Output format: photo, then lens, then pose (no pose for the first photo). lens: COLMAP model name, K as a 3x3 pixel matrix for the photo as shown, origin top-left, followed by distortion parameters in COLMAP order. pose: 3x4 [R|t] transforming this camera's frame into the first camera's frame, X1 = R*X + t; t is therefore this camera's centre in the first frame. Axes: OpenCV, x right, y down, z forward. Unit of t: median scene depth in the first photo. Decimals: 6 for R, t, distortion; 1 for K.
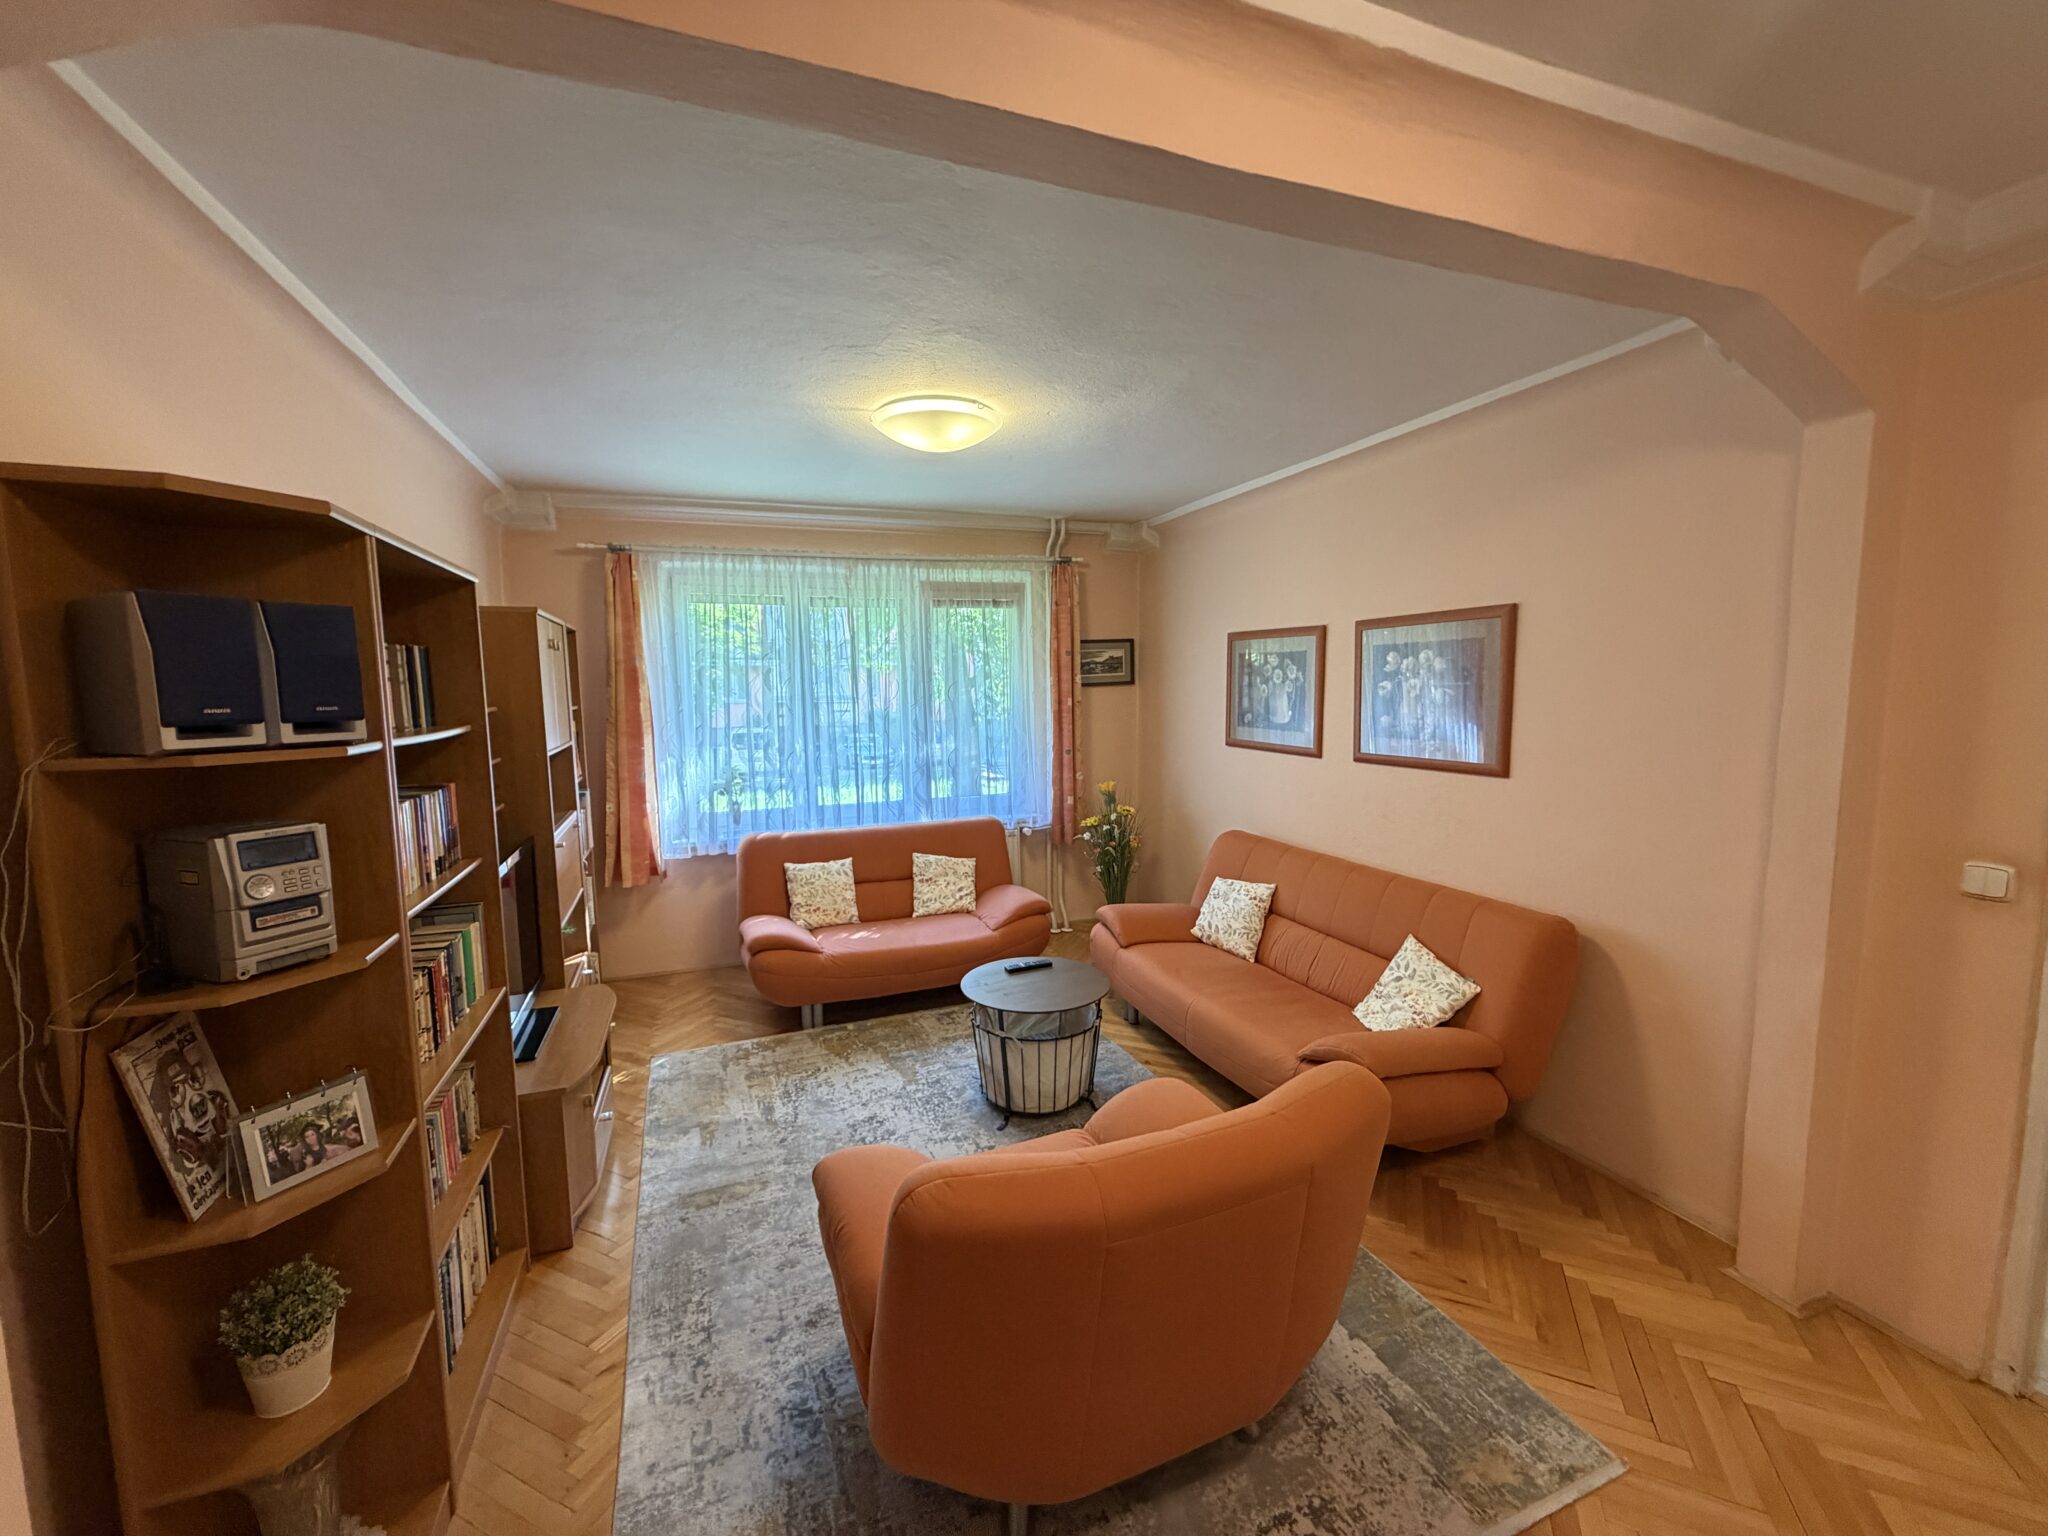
lens RADIAL K [[815.1, 0, 1018.2], [0, 815.1, 772.4], [0, 0, 1]] dist [0.000611, -0.000073]
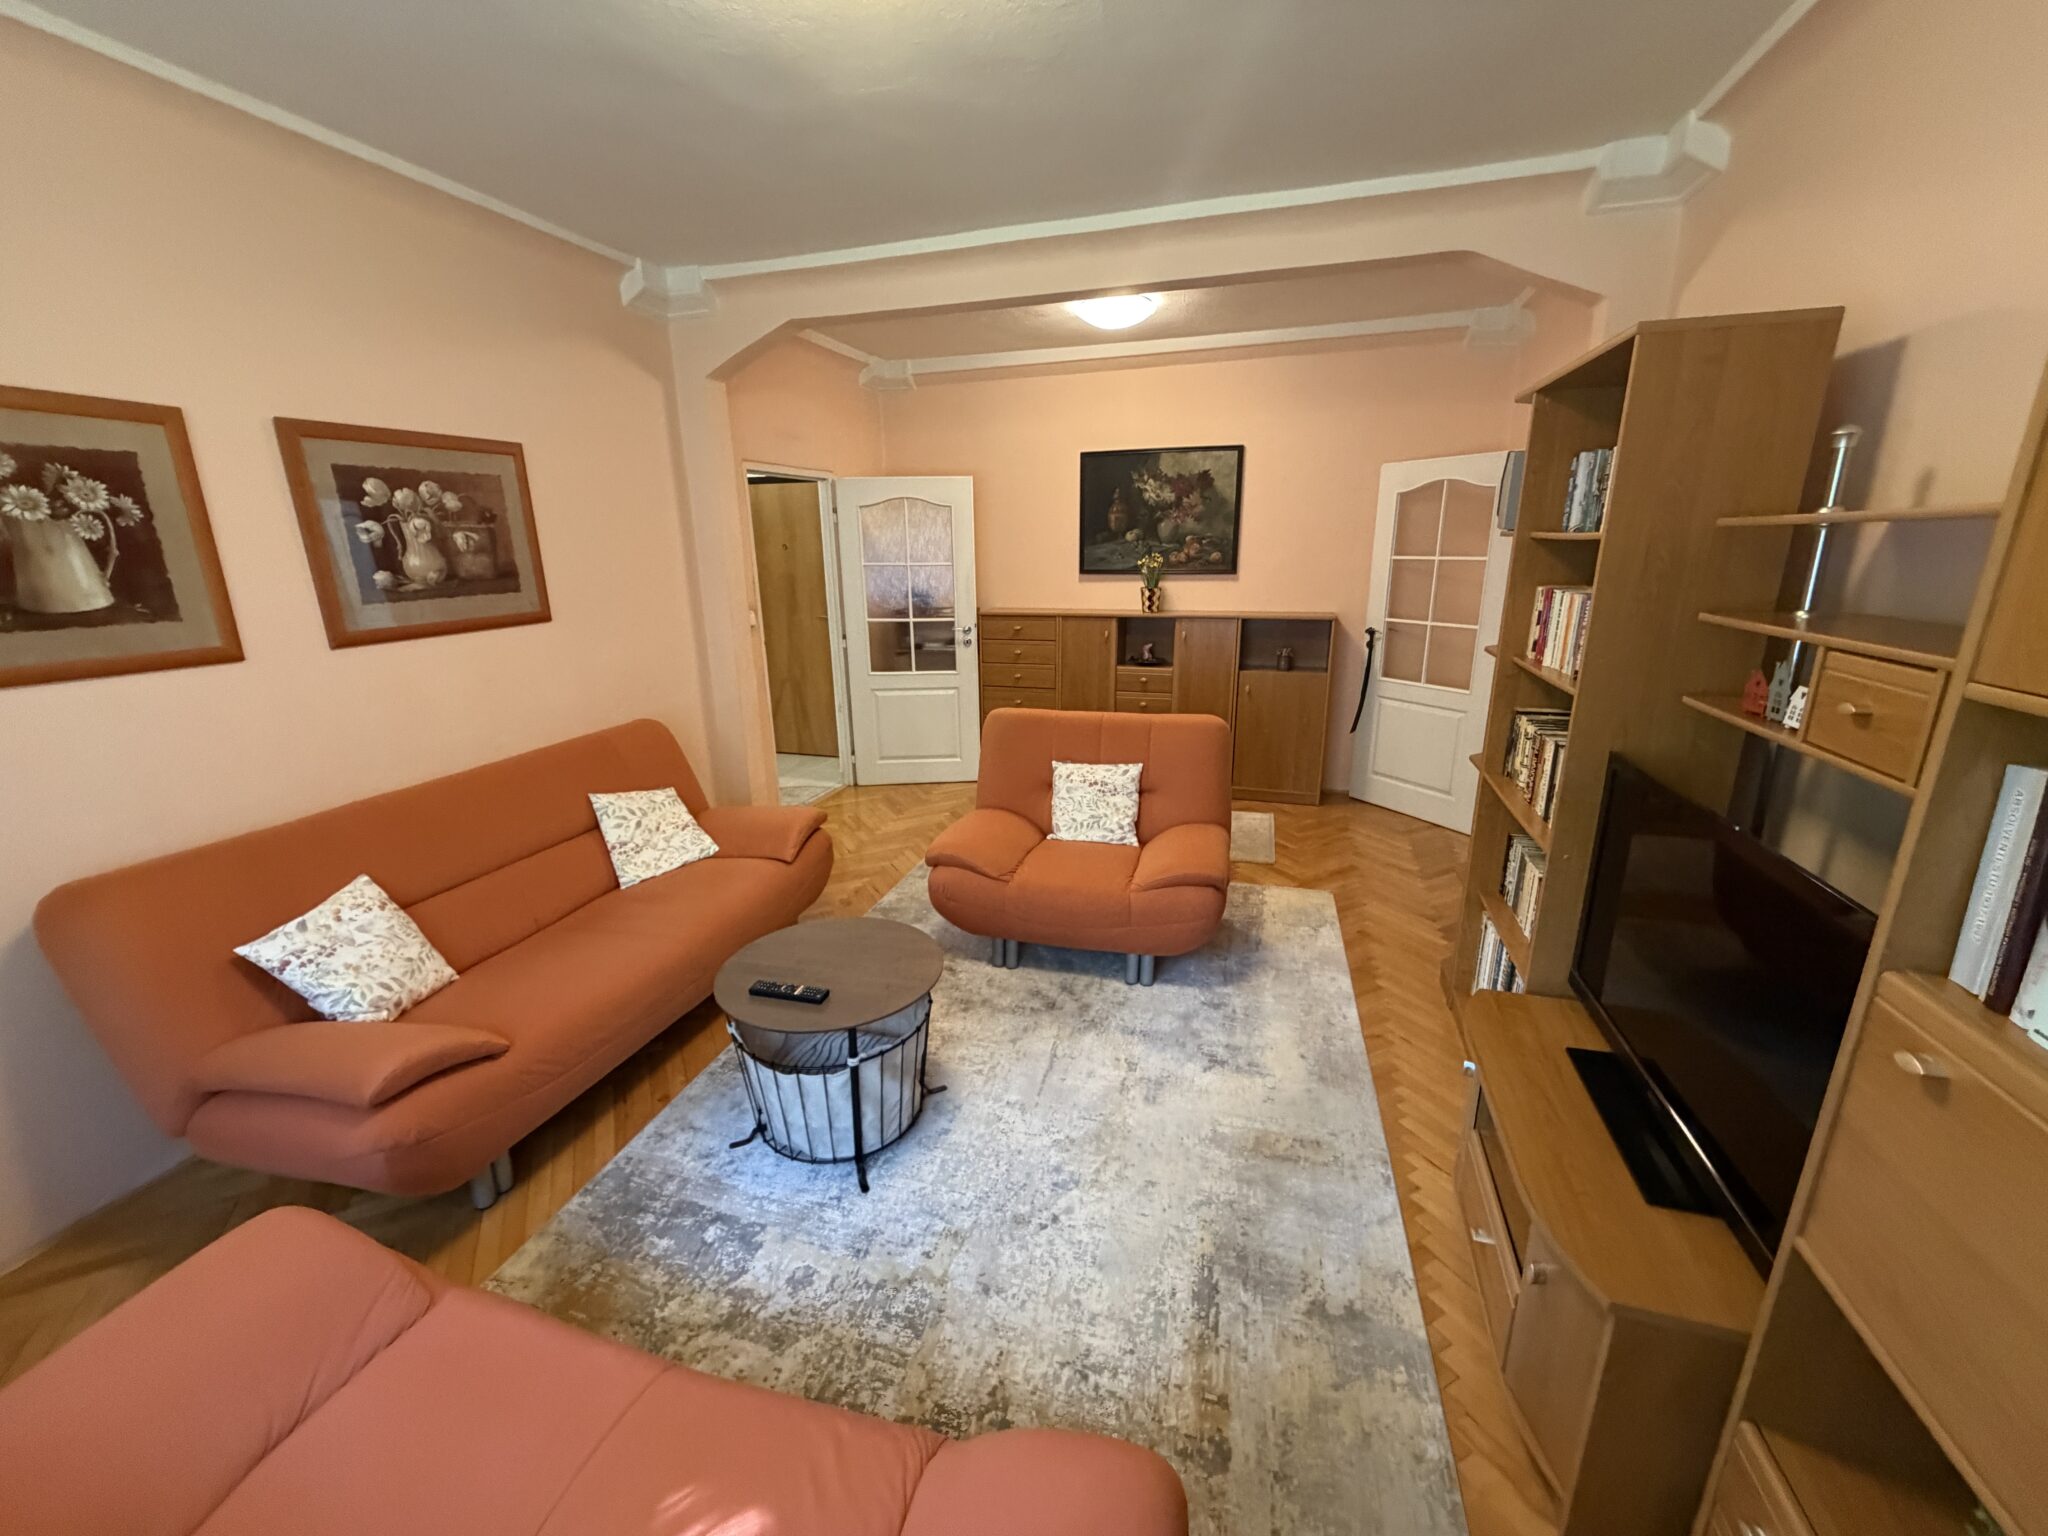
lens RADIAL K [[815.1, 0, 1014.8], [0, 815.1, 762.6], [0, 0, 1]] dist [0.000611, -0.000073]
pose [[-0.782957, -0.145148, 0.604905, -0.369187], [0.089004, 0.936256, 0.339858, -0.089590], [-0.615676, 0.319933, -0.720129, 1.037859]]
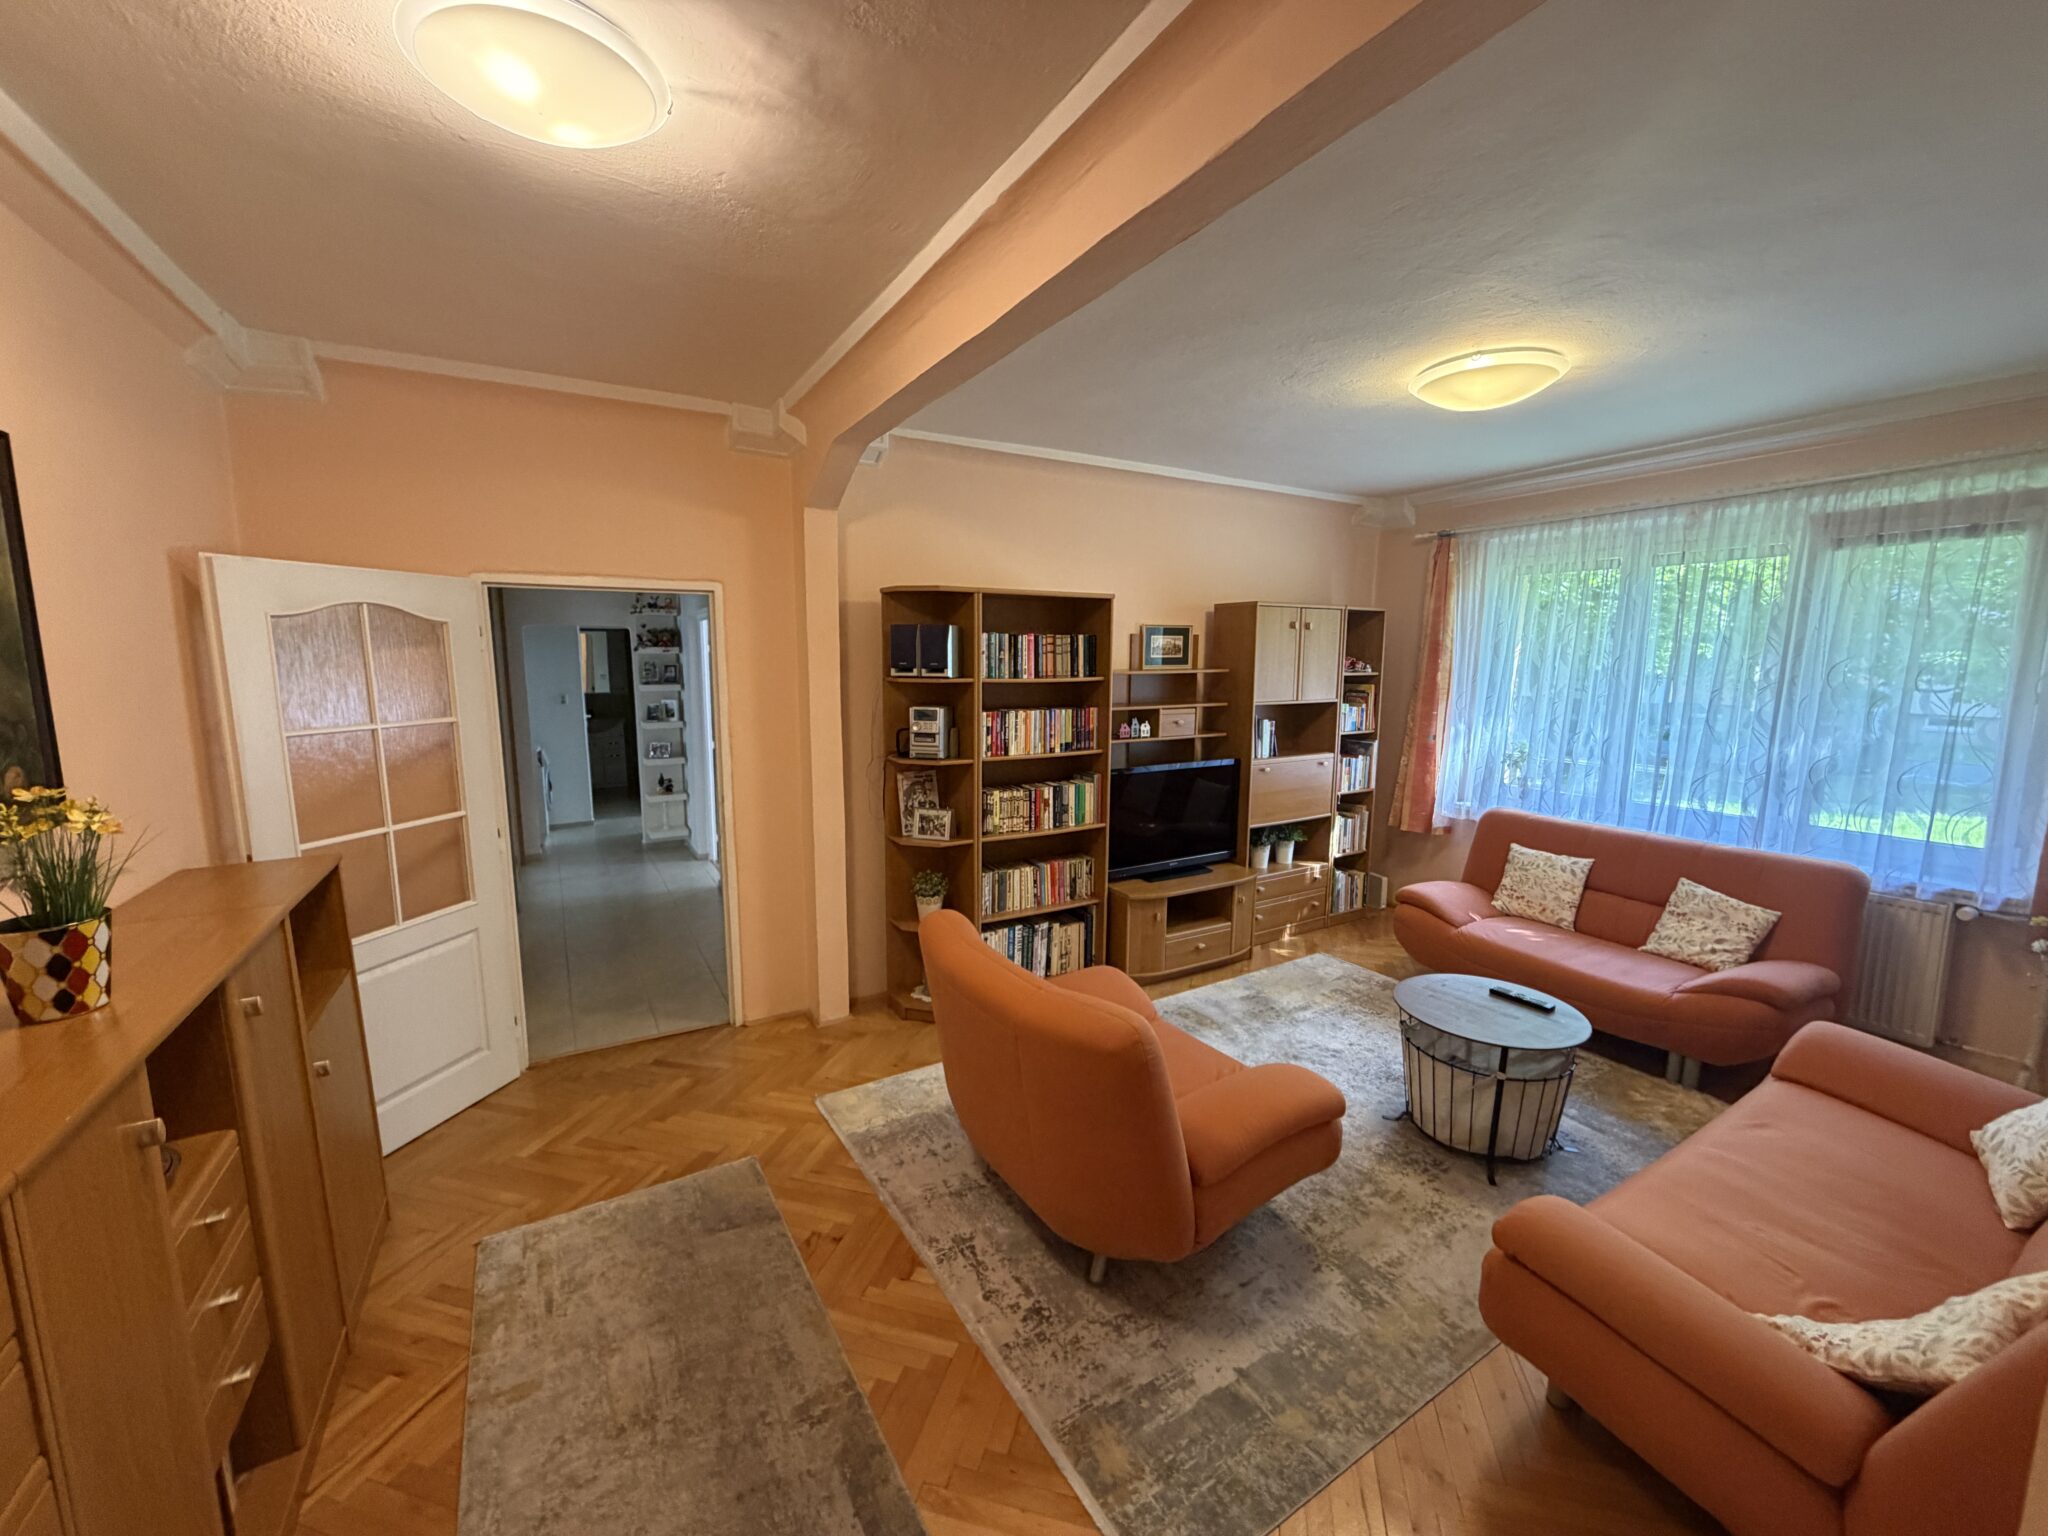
lens RADIAL K [[815.1, 0, 1025.9], [0, 815.1, 773.0], [0, 0, 1]] dist [0.000611, -0.000073]
pose [[0.169237, 0.157170, -0.972963, 0.578867], [-0.114000, 0.983698, 0.139075, -0.041827], [0.978960, 0.087381, 0.184396, 0.261605]]
